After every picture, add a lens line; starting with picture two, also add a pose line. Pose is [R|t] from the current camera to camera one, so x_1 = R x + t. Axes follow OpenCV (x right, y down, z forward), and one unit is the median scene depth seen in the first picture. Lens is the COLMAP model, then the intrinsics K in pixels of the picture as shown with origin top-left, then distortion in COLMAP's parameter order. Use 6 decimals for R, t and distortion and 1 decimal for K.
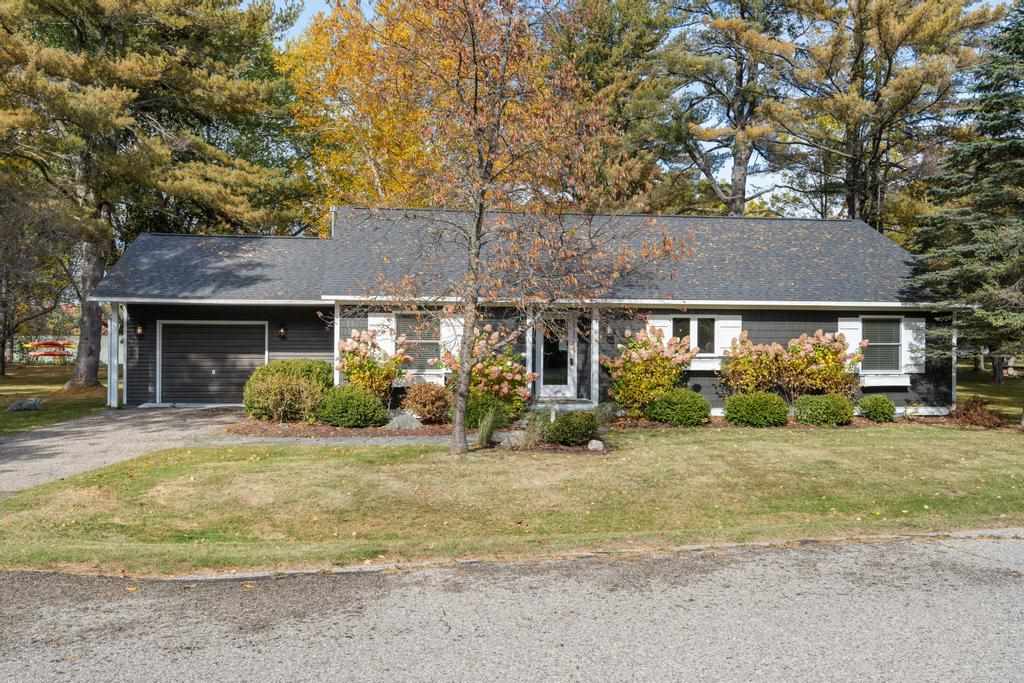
lens RADIAL K [[848.0, 0, 512.1], [0, 848.0, 341.1], [0, 0, 1]] dist [0.004055, 0.000163]
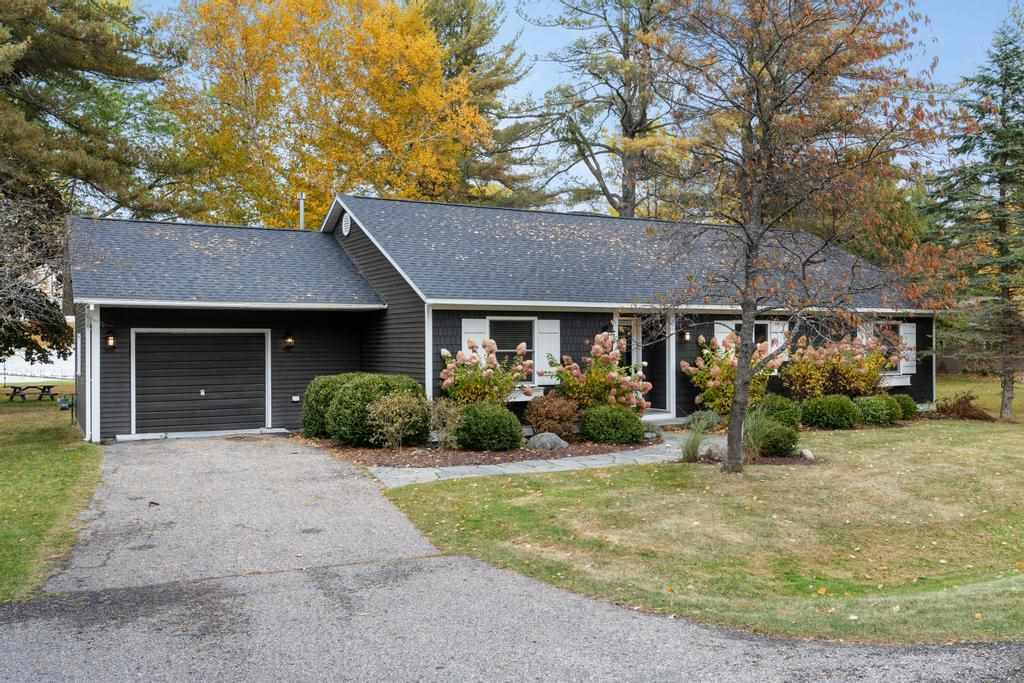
lens RADIAL K [[896.5, 0, 512.0], [0, 896.5, 341.3], [0, 0, 1]] dist [-0.002230, -0.000875]
pose [[0.931668, -0.009675, 0.363182, -0.399048], [0.010430, 0.999946, -0.000118, -0.008961], [-0.363161, 0.003898, 0.931718, 0.106151]]
